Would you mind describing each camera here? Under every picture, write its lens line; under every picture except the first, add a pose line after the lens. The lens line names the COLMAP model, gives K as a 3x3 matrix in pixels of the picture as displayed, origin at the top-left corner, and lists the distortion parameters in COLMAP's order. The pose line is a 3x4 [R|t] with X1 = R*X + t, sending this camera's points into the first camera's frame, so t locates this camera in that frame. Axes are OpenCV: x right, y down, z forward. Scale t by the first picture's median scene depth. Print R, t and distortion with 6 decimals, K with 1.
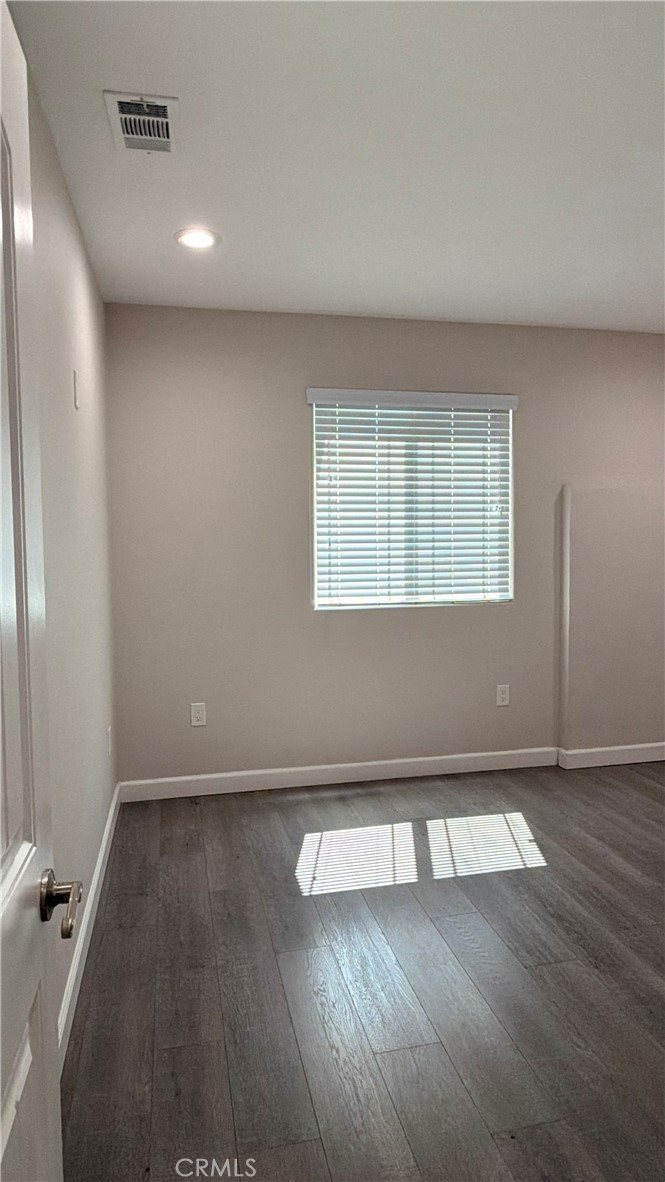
lens RADIAL K [[700.2, 0, 332.5], [0, 700.2, 591.0], [0, 0, 1]] dist [0.004452, 0.000908]
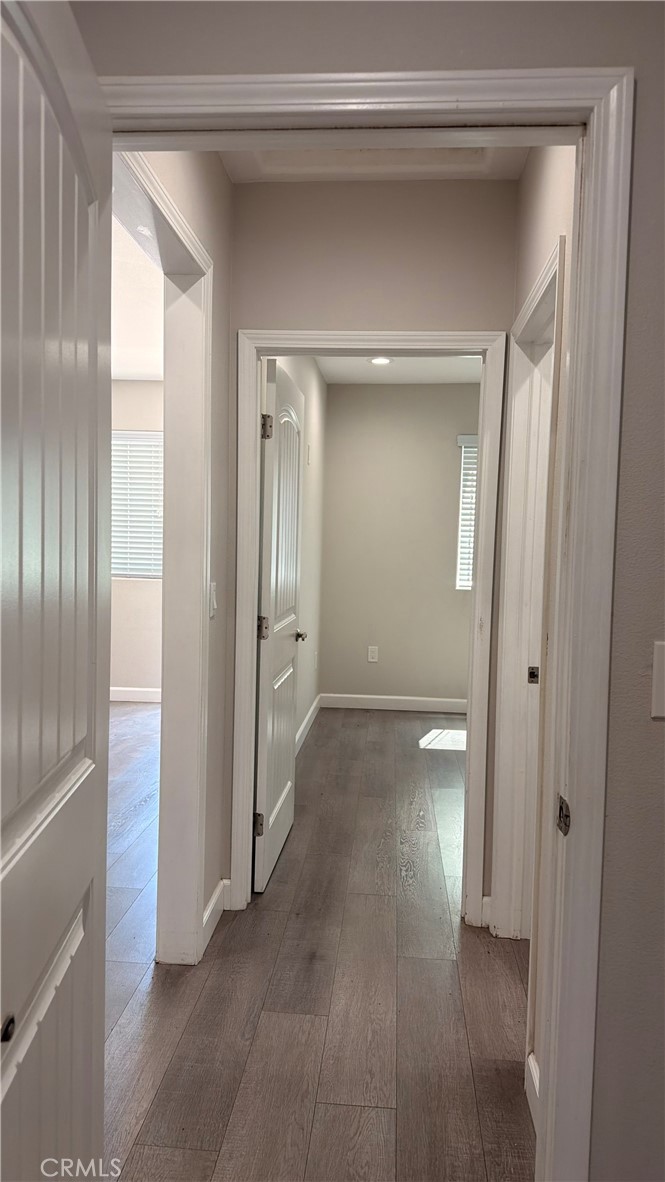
lens RADIAL K [[843.6, 0, 332.5], [0, 843.6, 591.0], [0, 0, 1]] dist [0.050938, -0.038806]
pose [[0.954690, 0.045302, -0.294133, 0.248283], [-0.050998, 0.998630, -0.011720, 0.065758], [0.293199, 0.026189, 0.955693, -0.747241]]
